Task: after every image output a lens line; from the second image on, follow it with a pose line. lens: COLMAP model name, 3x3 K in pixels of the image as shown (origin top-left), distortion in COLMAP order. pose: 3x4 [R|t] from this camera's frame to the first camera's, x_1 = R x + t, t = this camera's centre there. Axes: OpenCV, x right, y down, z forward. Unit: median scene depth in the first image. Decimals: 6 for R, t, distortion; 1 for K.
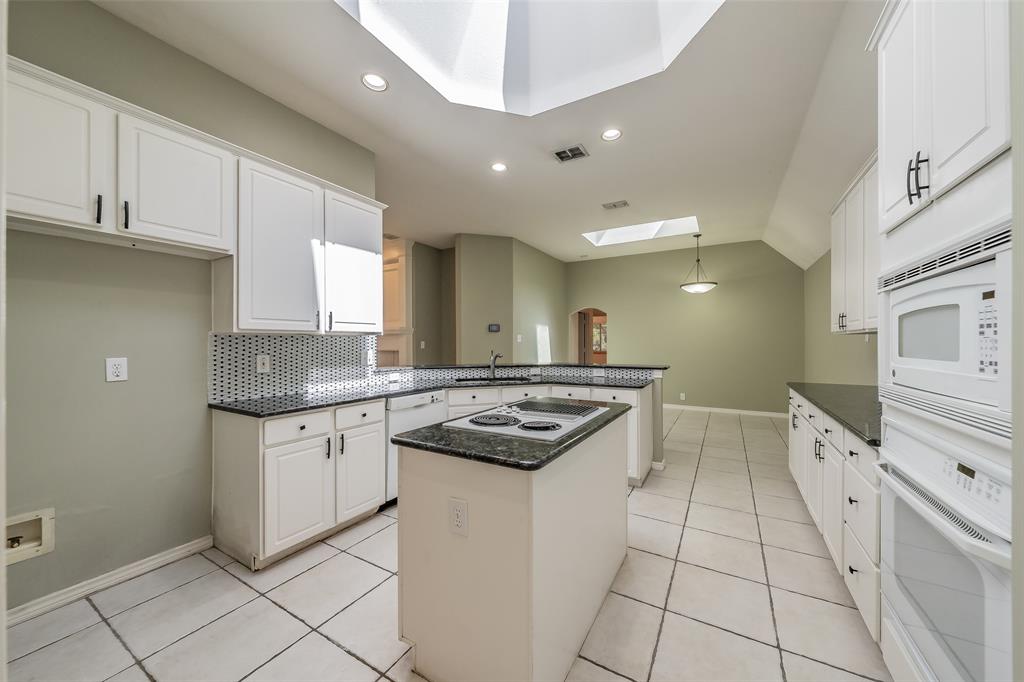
lens RADIAL K [[362.1, 0, 535.5], [0, 362.1, 339.3], [0, 0, 1]] dist [-0.006335, -0.000097]
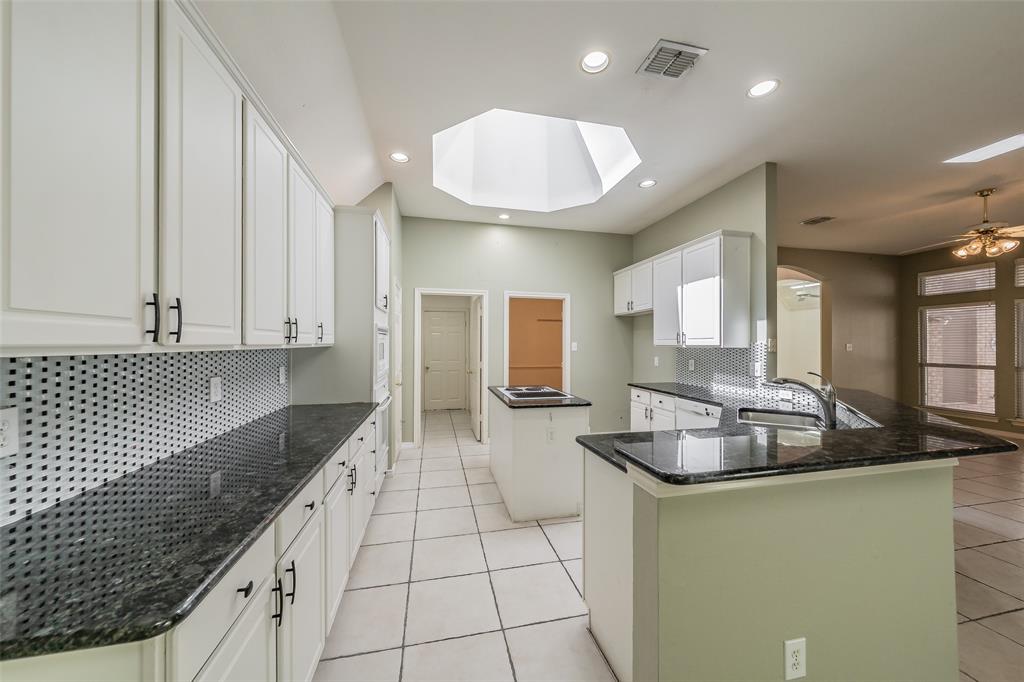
lens RADIAL K [[362.1, 0, 511.4], [0, 362.1, 341.6], [0, 0, 1]] dist [-0.006335, -0.000097]
pose [[-0.761420, -0.000472, -0.648258, 0.656065], [0.008147, 0.999914, -0.010297, -0.020176], [0.648207, -0.013122, -0.761351, 1.192204]]
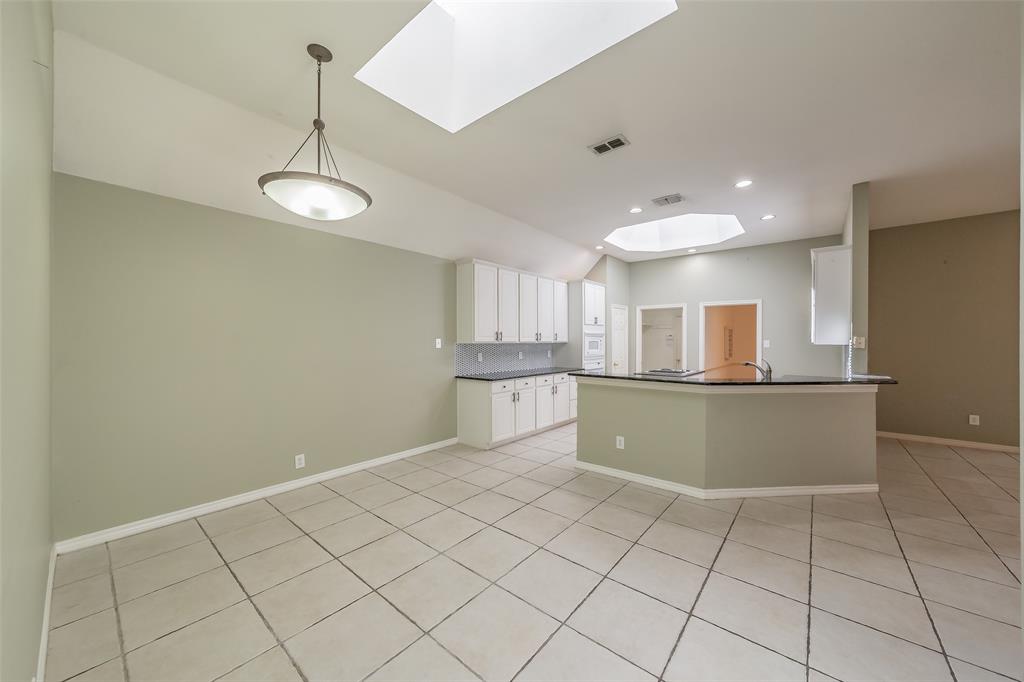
lens RADIAL K [[362.1, 0, 513.3], [0, 362.1, 342.0], [0, 0, 1]] dist [-0.006335, -0.000097]
pose [[-0.978224, 0.002523, 0.207535, 0.335253], [0.000972, 0.999971, -0.007577, -0.010215], [-0.207548, -0.007210, -0.978198, 2.156913]]
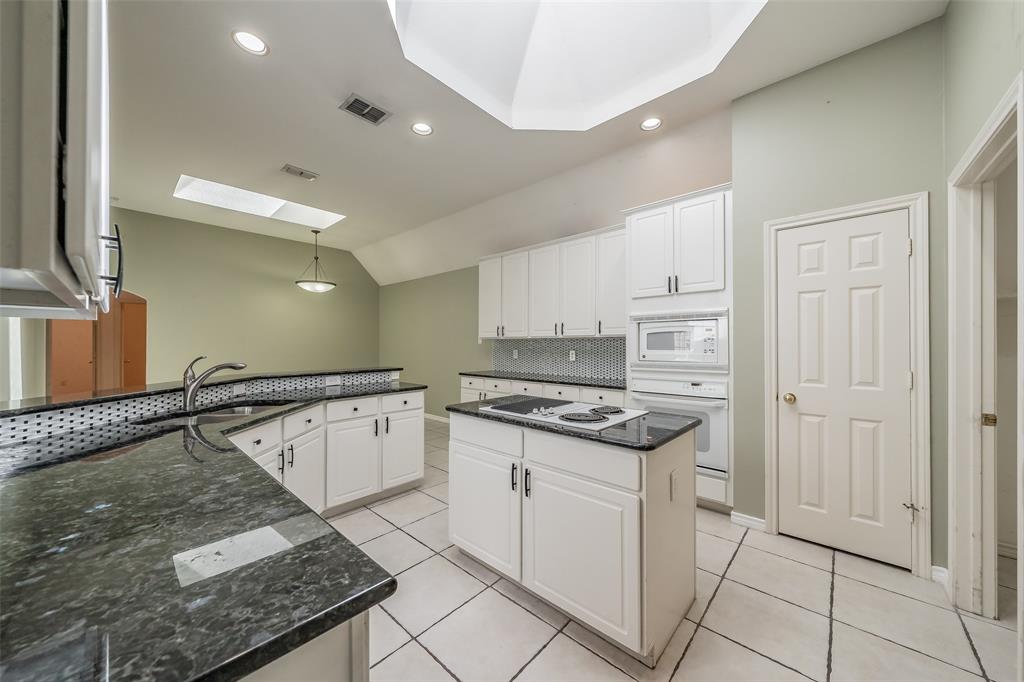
lens RADIAL K [[362.1, 0, 514.5], [0, 362.1, 343.4], [0, 0, 1]] dist [-0.006335, -0.000097]
pose [[0.240959, 0.010916, 0.970474, -0.555991], [-0.011892, 0.999895, -0.008294, 0.010350], [-0.970463, -0.009542, 0.241063, 0.441368]]
